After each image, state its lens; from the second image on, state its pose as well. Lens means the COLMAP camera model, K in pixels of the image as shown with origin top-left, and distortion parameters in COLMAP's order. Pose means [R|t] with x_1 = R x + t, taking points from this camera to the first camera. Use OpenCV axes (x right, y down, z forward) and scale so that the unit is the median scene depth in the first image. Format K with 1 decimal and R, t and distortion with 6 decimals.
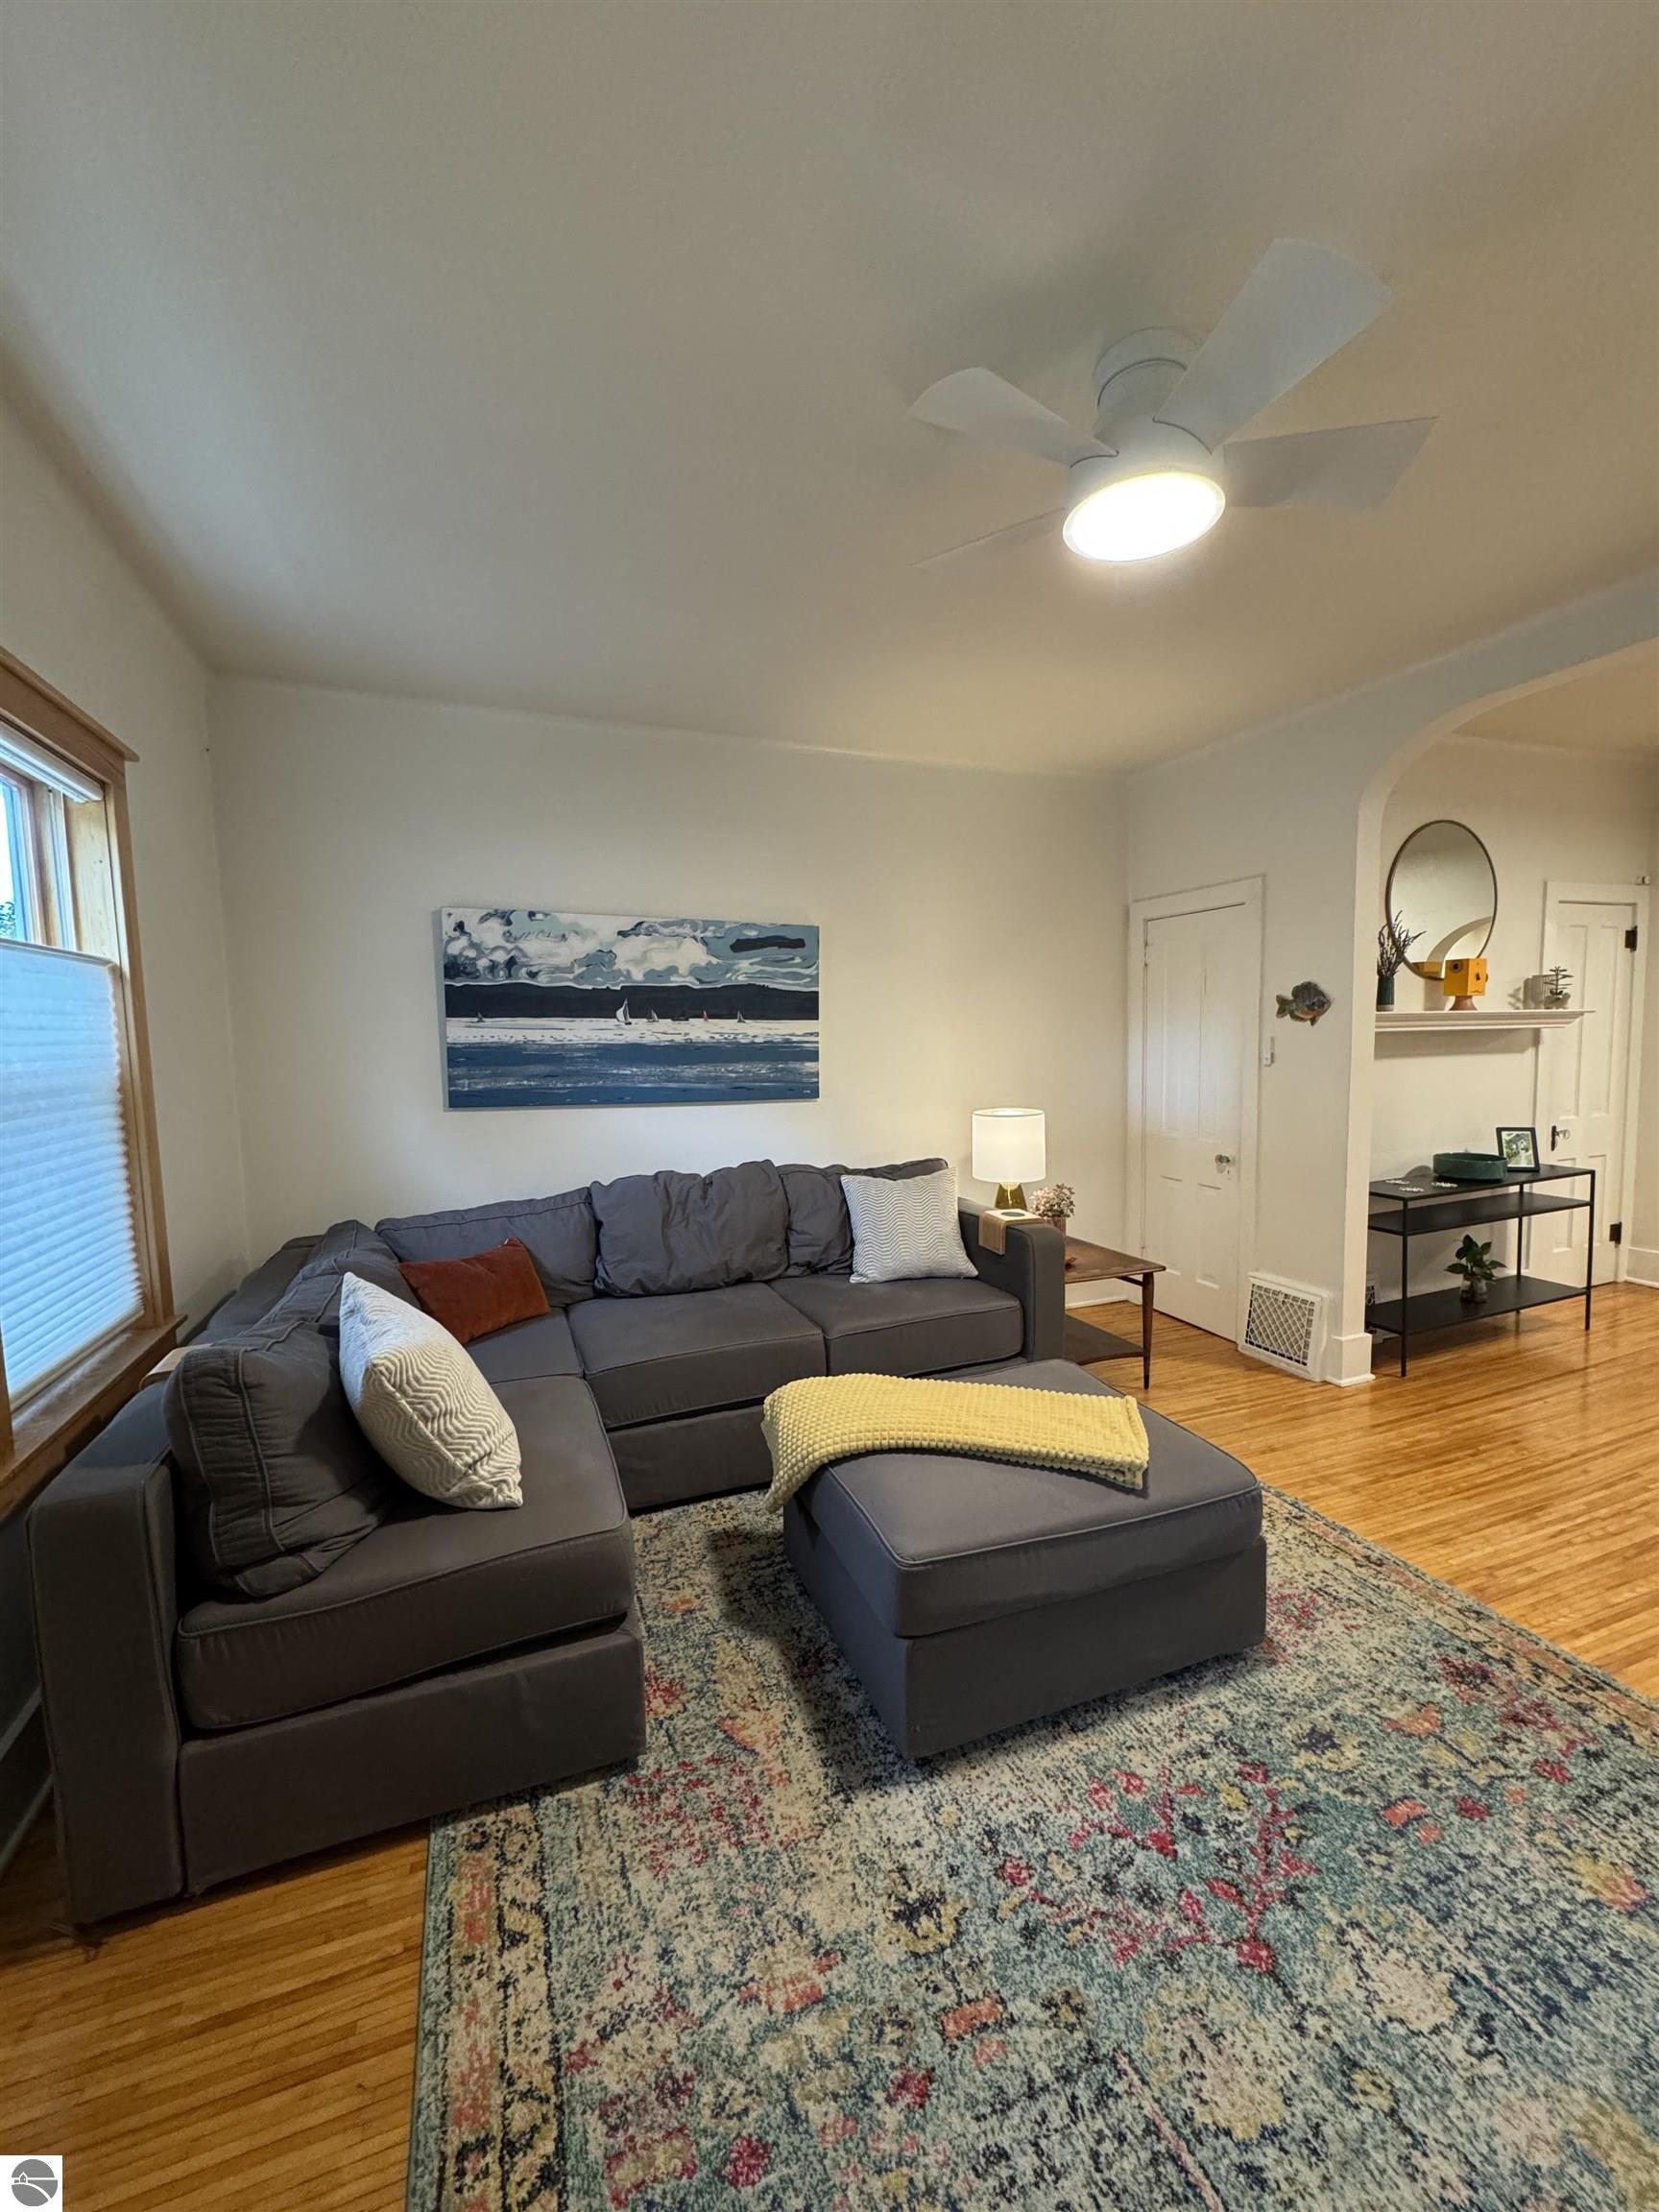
lens RADIAL K [[881.6, 0, 833.4], [0, 881.6, 1108.6], [0, 0, 1]] dist [-0.006595, 0.001558]
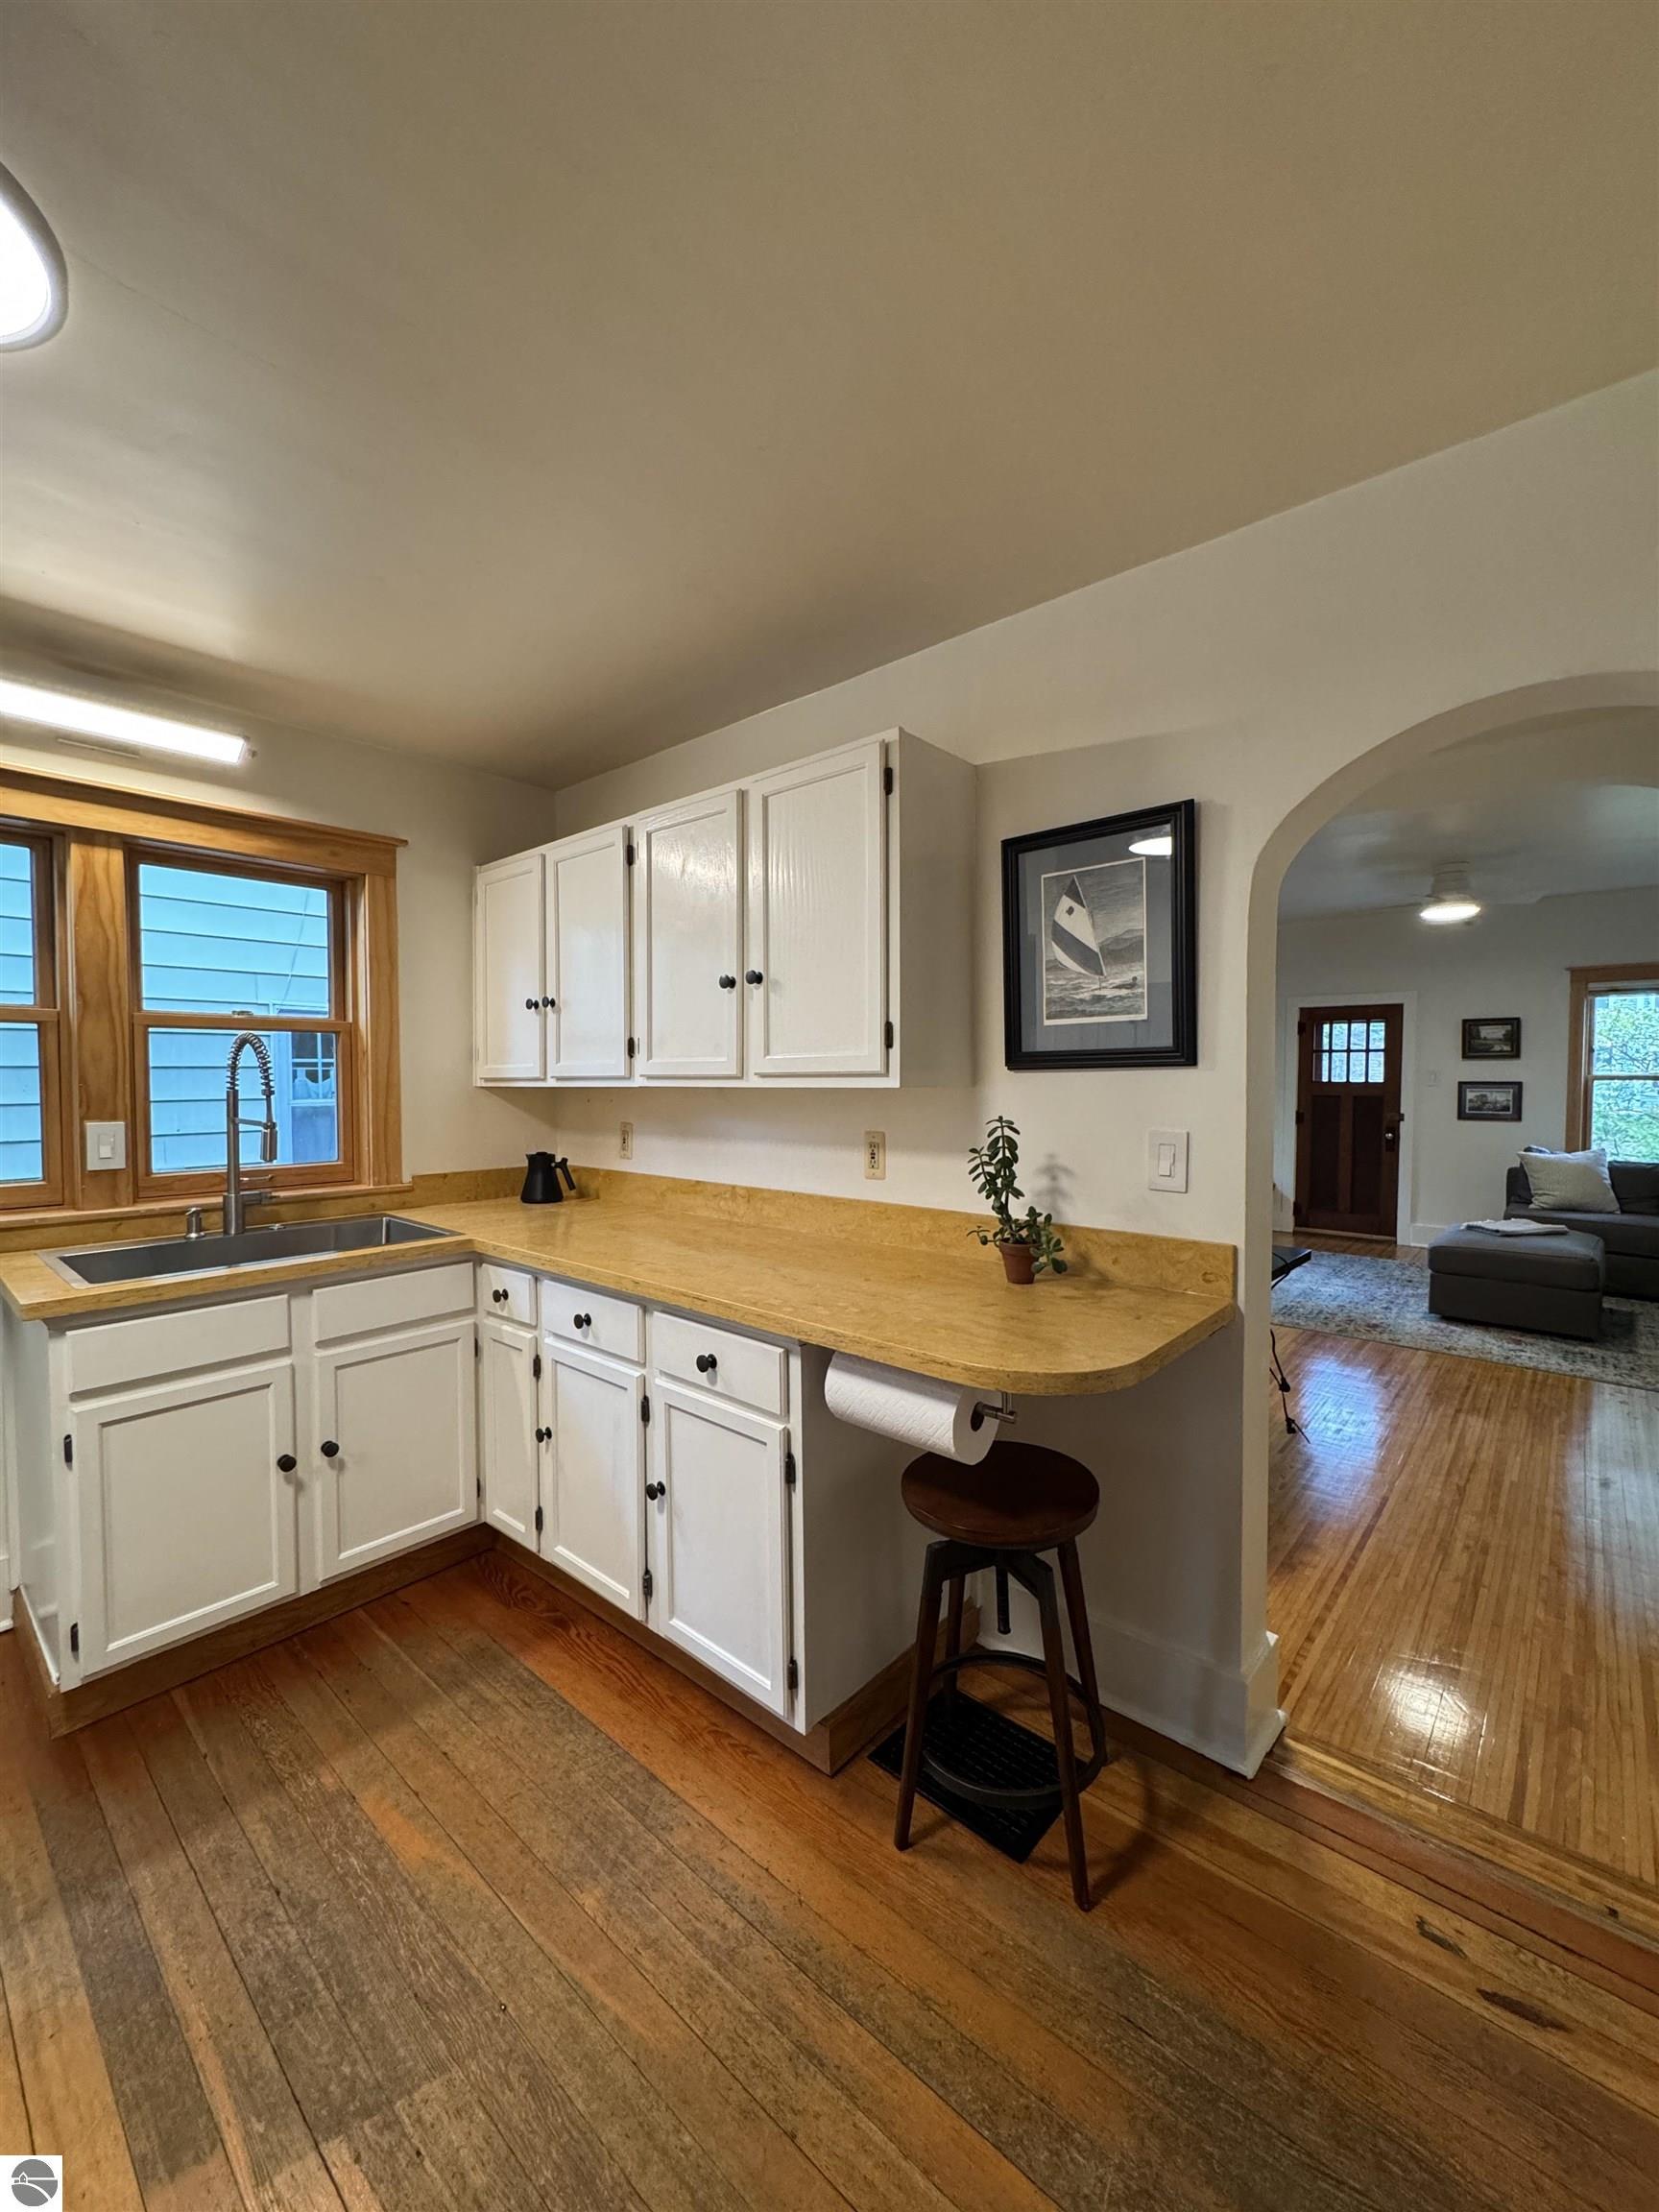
lens RADIAL K [[881.6, 0, 828.5], [0, 881.6, 1101.5], [0, 0, 1]] dist [-0.006595, 0.001558]
pose [[-0.888434, 0.032784, -0.457832, 2.928329], [-0.021761, 0.993316, 0.113357, -0.239578], [0.458488, 0.110673, -0.881782, 2.189175]]
